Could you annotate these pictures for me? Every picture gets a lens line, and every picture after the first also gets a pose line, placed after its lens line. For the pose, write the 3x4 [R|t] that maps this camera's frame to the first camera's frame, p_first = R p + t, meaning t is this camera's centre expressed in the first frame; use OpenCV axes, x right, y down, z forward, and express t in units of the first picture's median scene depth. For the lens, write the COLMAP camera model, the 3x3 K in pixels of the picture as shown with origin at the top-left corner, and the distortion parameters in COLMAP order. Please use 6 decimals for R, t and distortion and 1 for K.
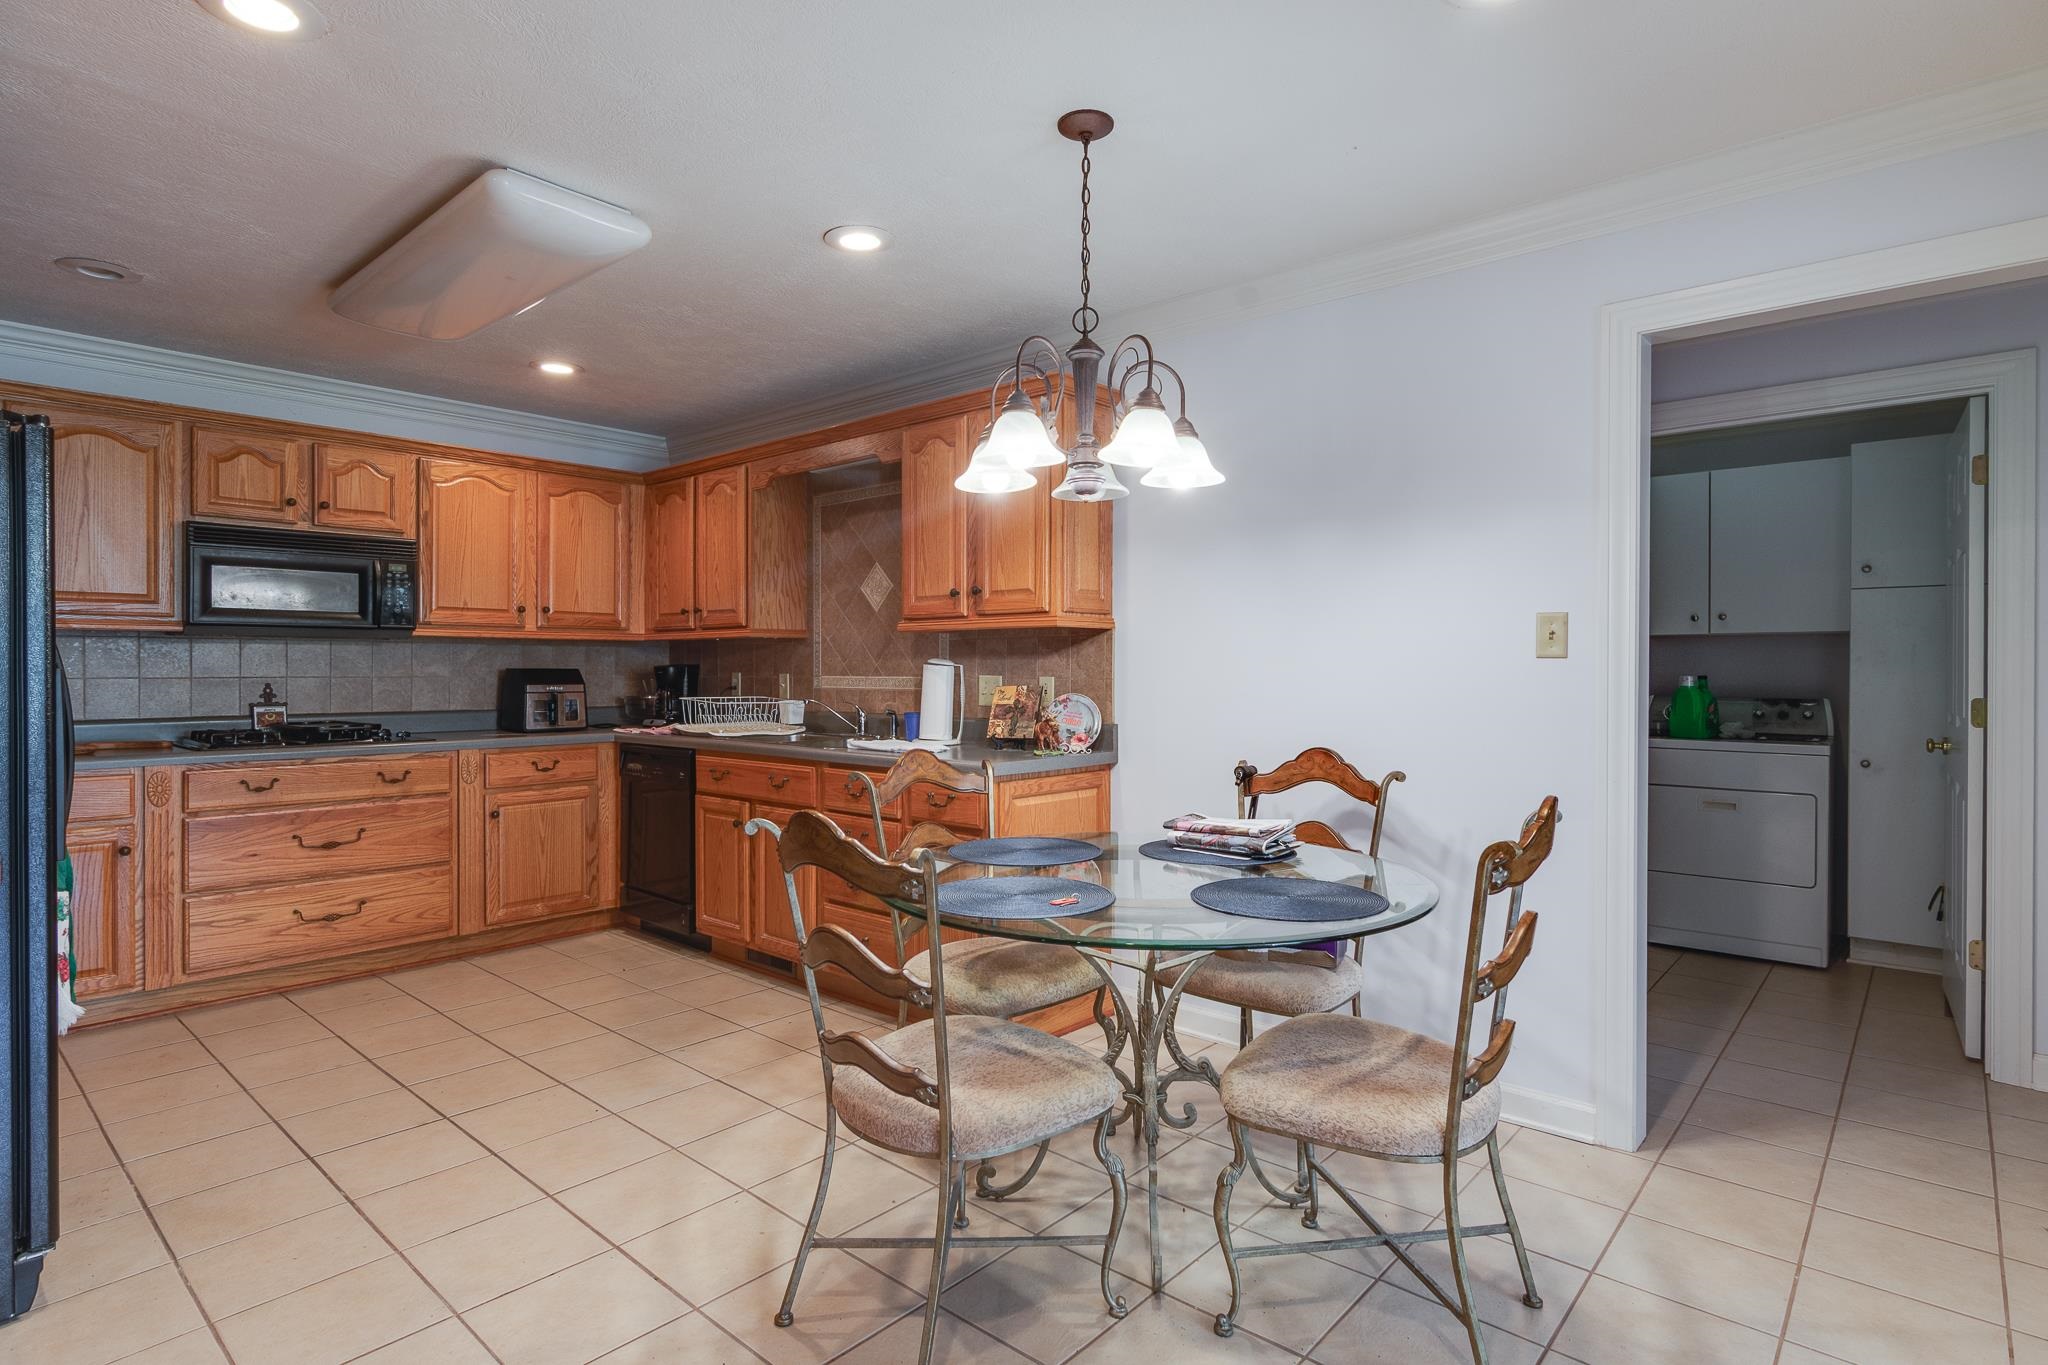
lens RADIAL K [[1032.3, 0, 1027.0], [0, 1032.3, 669.0], [0, 0, 1]] dist [-0.003077, -0.000339]
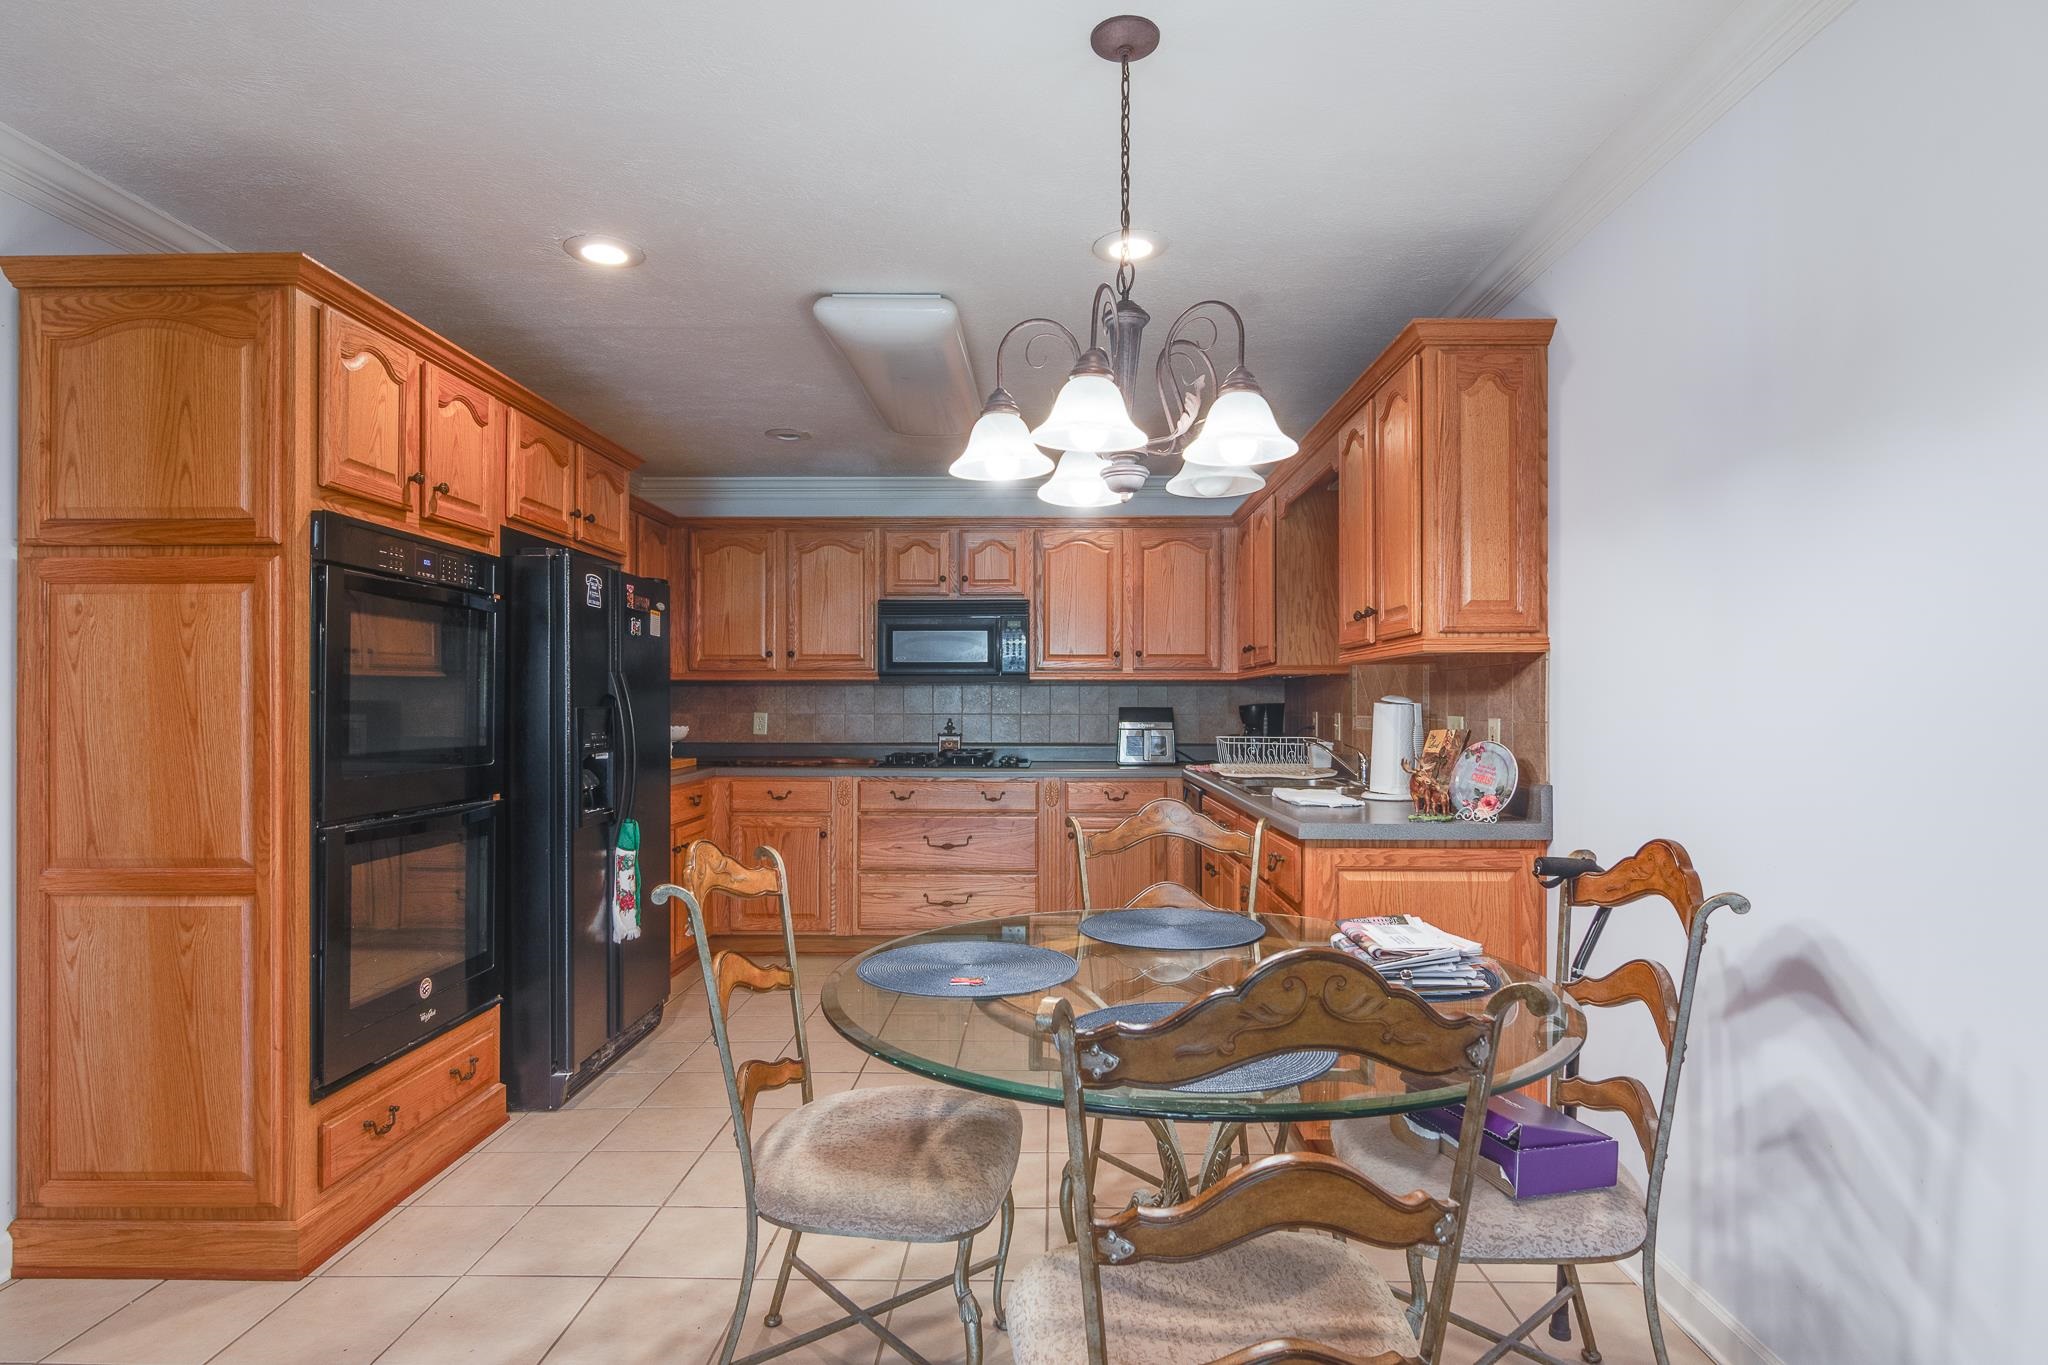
lens RADIAL K [[1044.6, 0, 1054.0], [0, 1044.6, 703.8], [0, 0, 1]] dist [-0.000565, 0.000890]
pose [[0.658919, -0.002070, -0.752211, 0.341165], [-0.001596, 0.999990, -0.004150, 0.000488], [0.752212, 0.003935, 0.658909, 0.226653]]
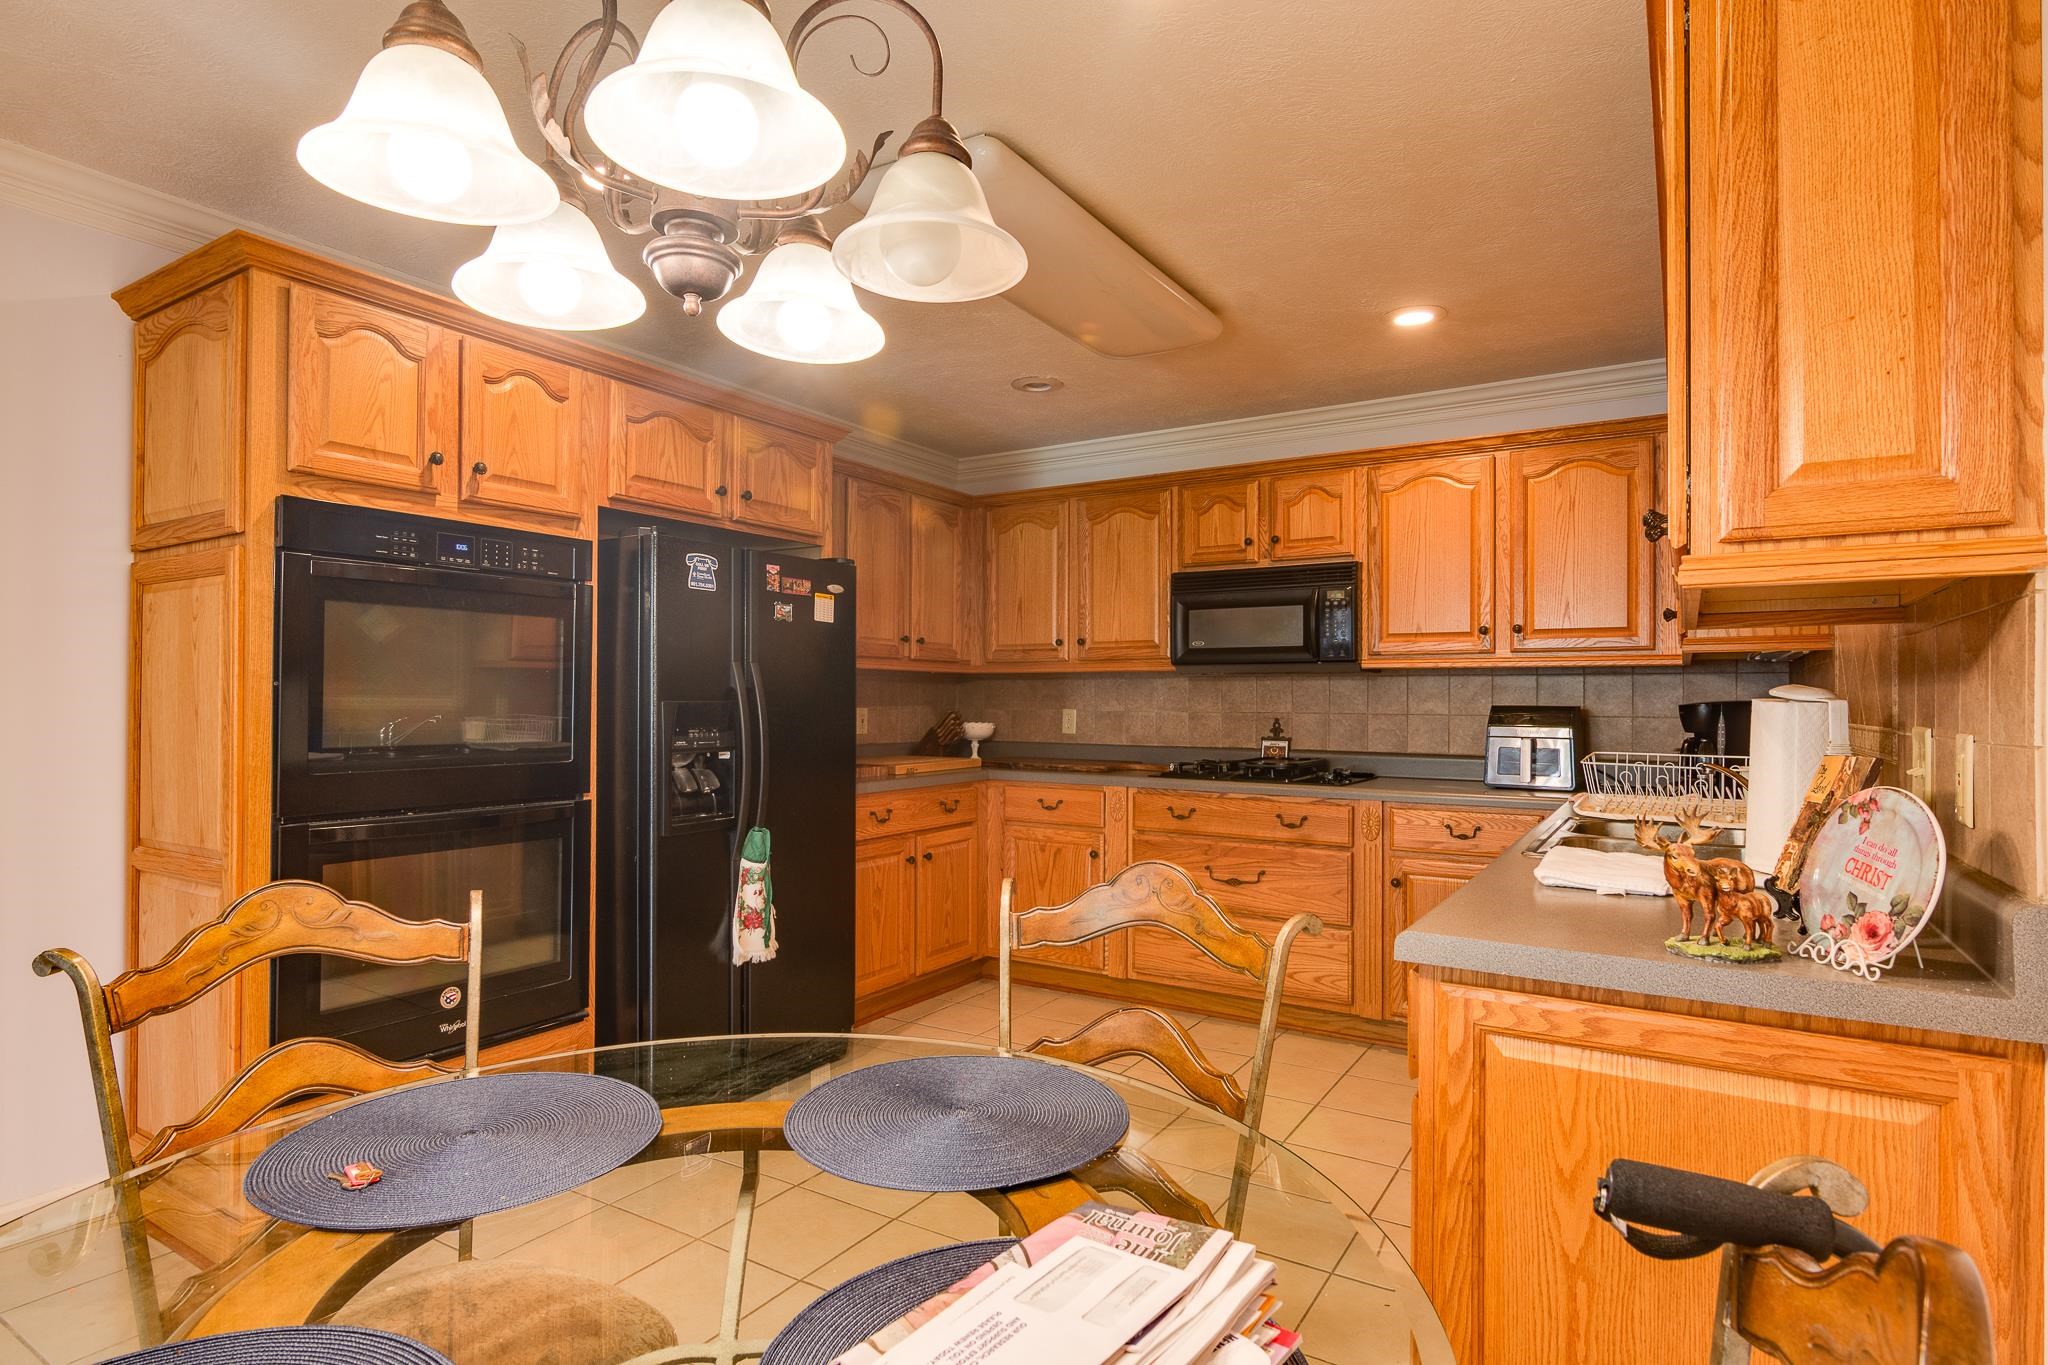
lens RADIAL K [[1069.3, 0, 1038.6], [0, 1069.3, 691.0], [0, 0, 1]] dist [-0.000254, 0.000512]
pose [[0.173117, -0.009242, -0.984858, 0.277364], [-0.007343, 0.999916, -0.010674, -0.000523], [0.984874, 0.009079, 0.173035, 0.573483]]
